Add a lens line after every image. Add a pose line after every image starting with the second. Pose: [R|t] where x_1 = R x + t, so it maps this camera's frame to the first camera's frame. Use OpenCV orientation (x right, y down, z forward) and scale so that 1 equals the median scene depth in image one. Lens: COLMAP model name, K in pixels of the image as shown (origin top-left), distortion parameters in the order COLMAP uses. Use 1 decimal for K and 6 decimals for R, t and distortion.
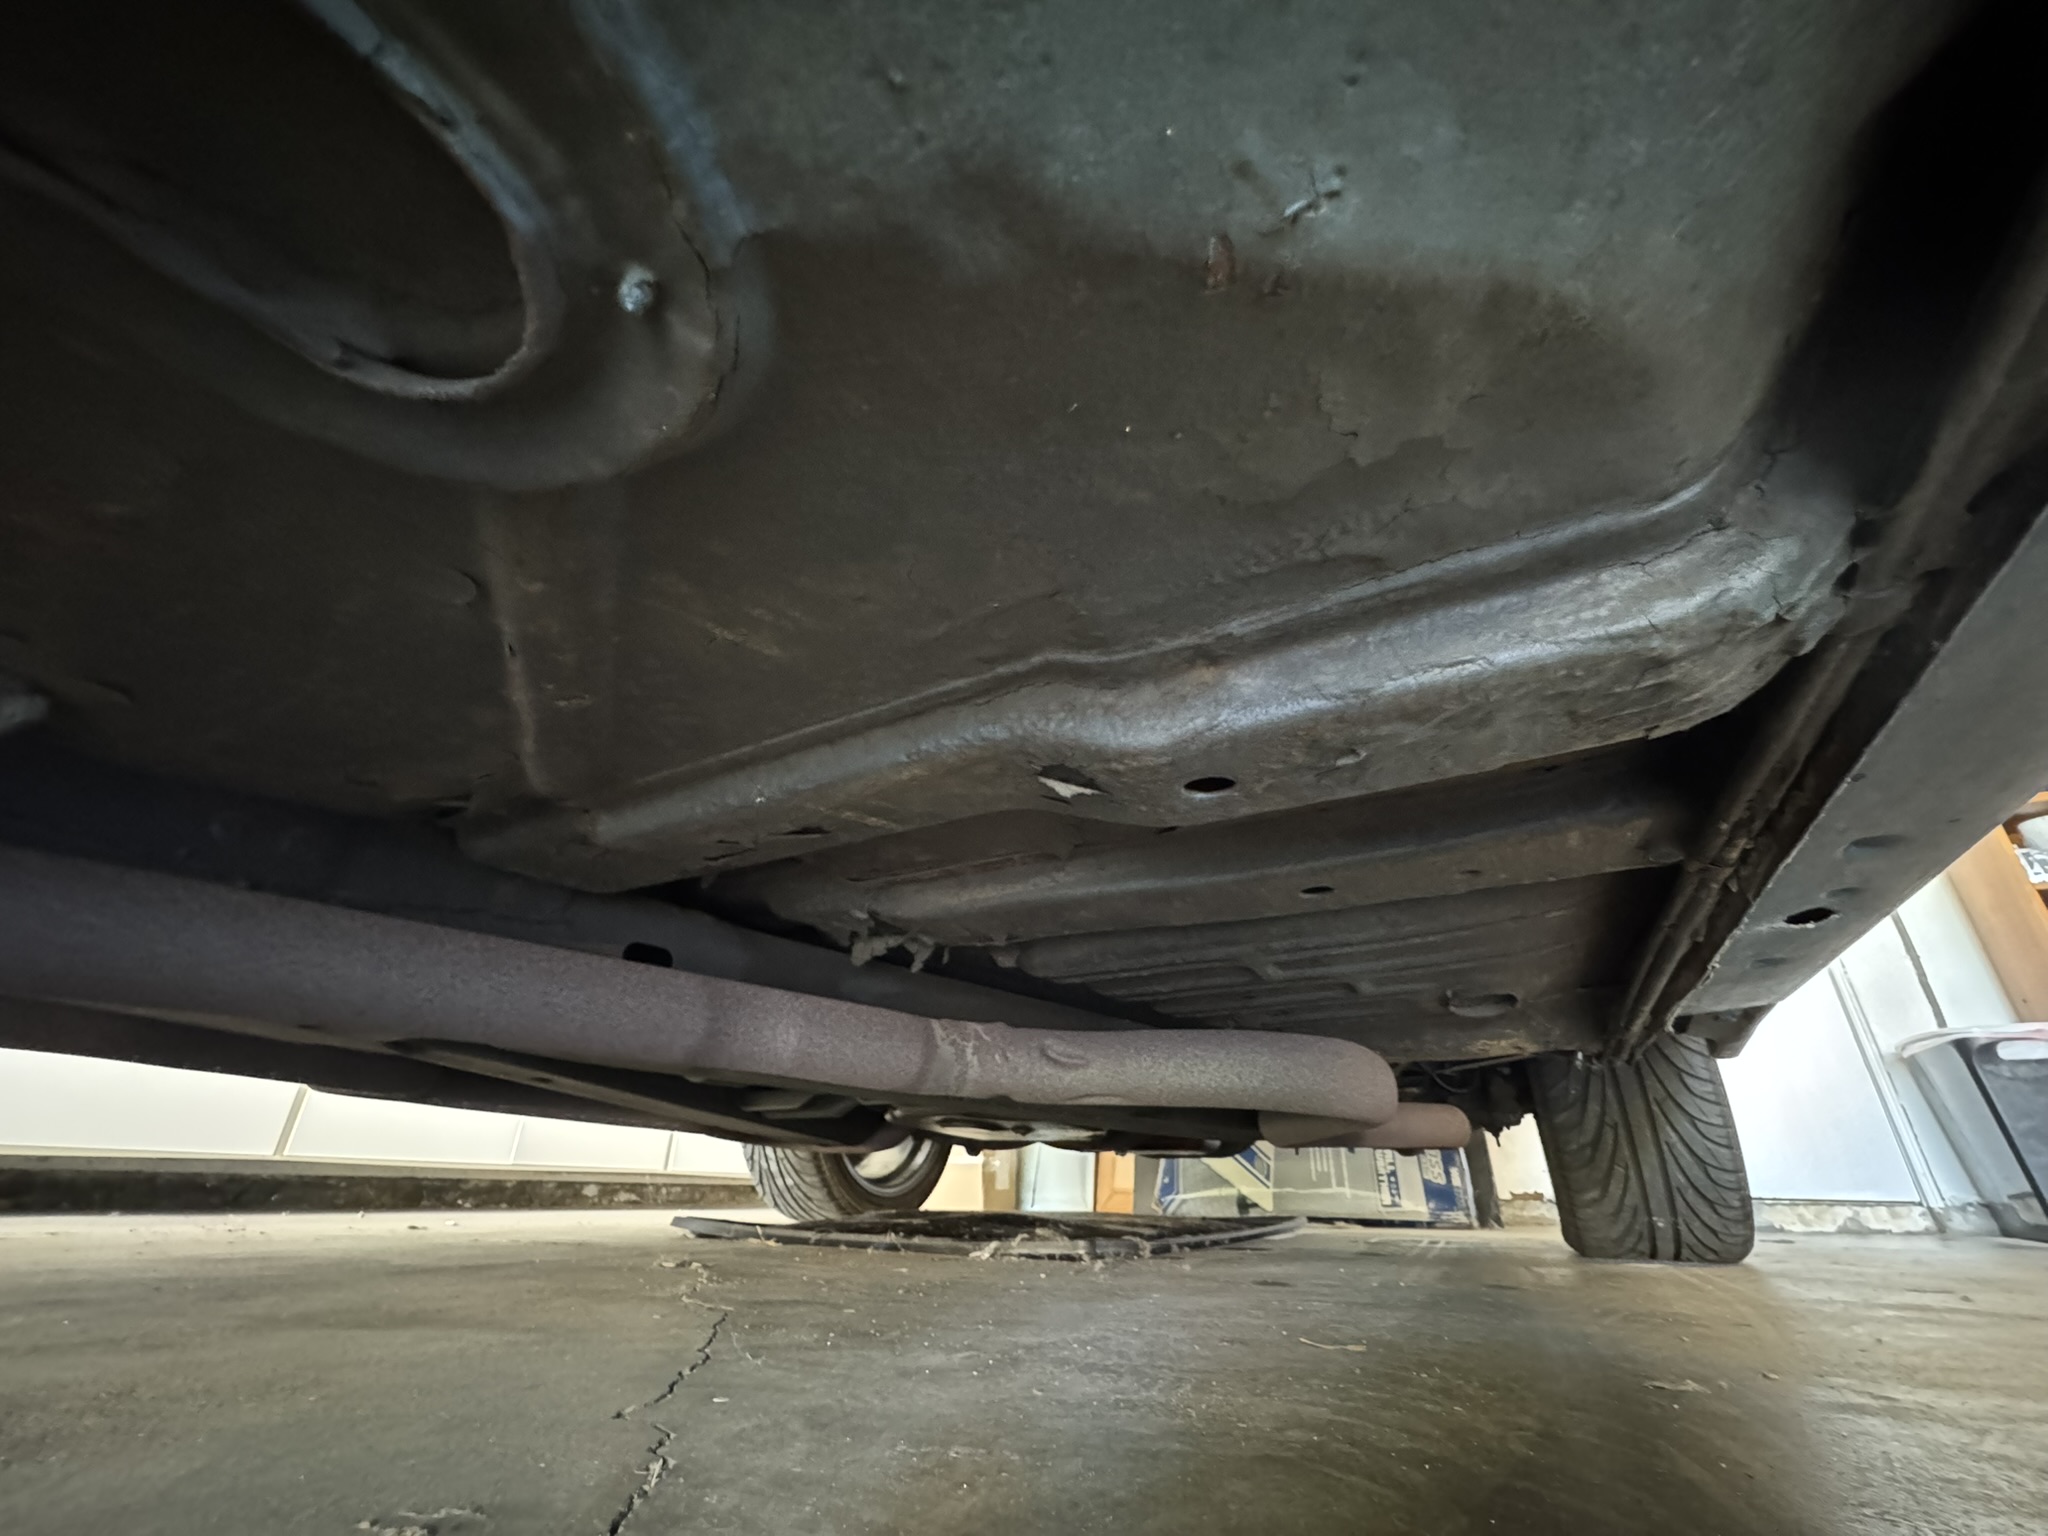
lens RADIAL K [[836.7, 0, 1024.0], [0, 836.7, 768.0], [0, 0, 1]] dist [0.010992, -0.010737]
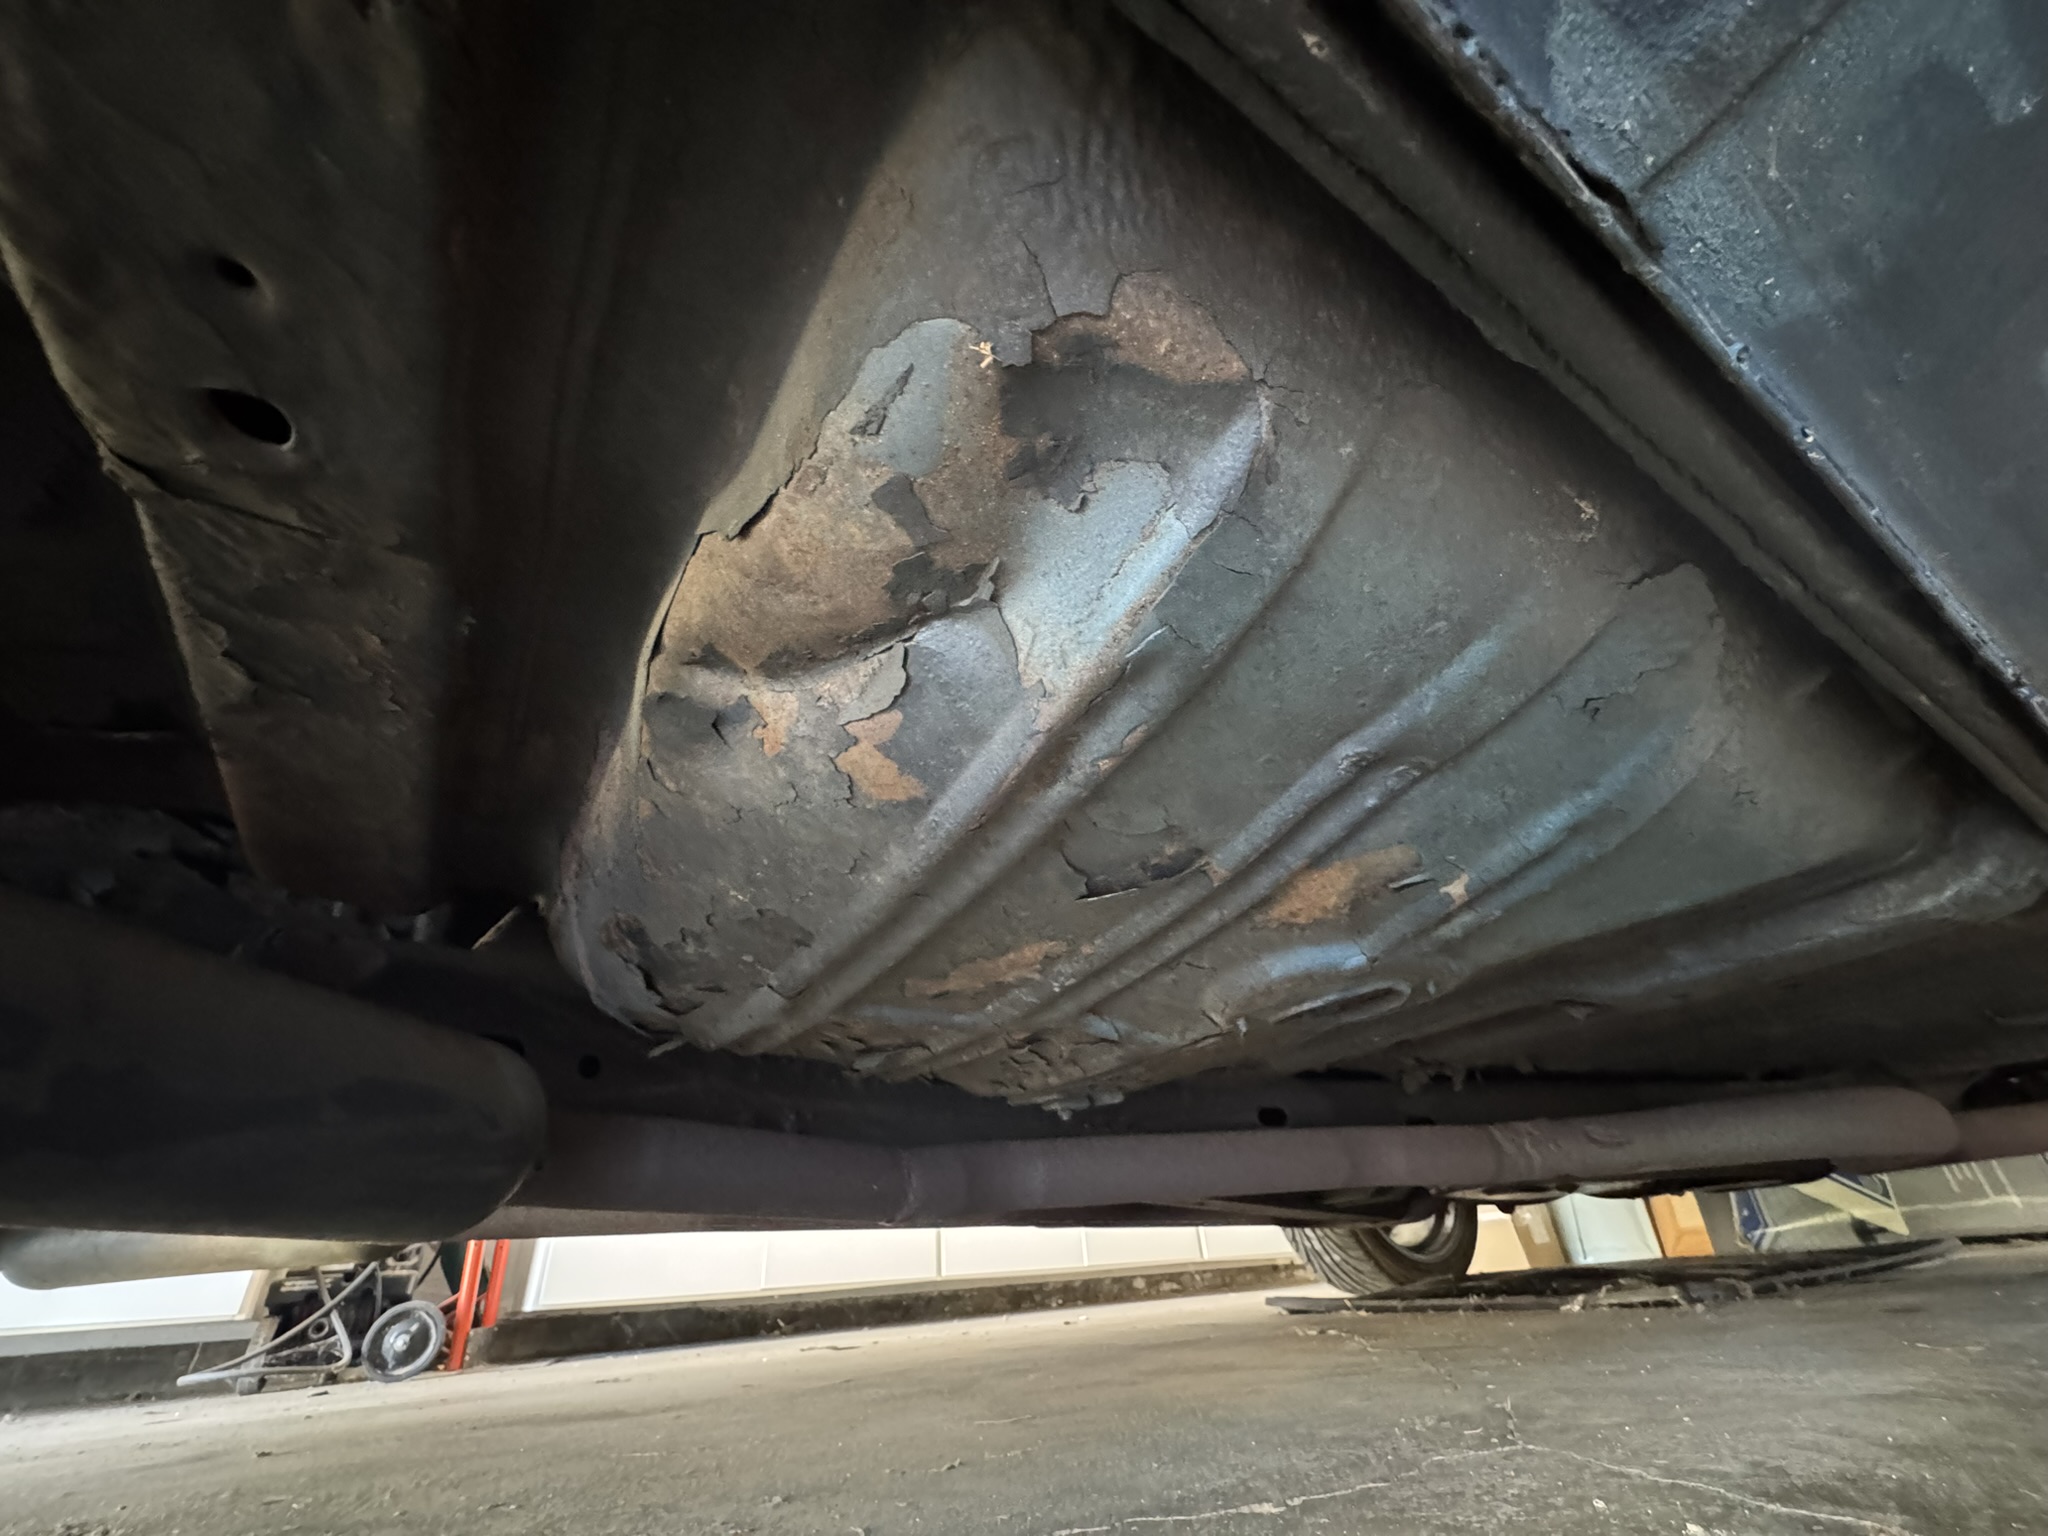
lens RADIAL K [[829.3, 0, 1017.5], [0, 829.3, 767.9], [0, 0, 1]] dist [-0.003511, 0.000005]
pose [[0.867715, -0.323231, -0.377614, -0.025566], [0.293277, 0.946292, -0.136091, -0.097107], [0.401322, 0.007343, 0.915908, -0.180841]]
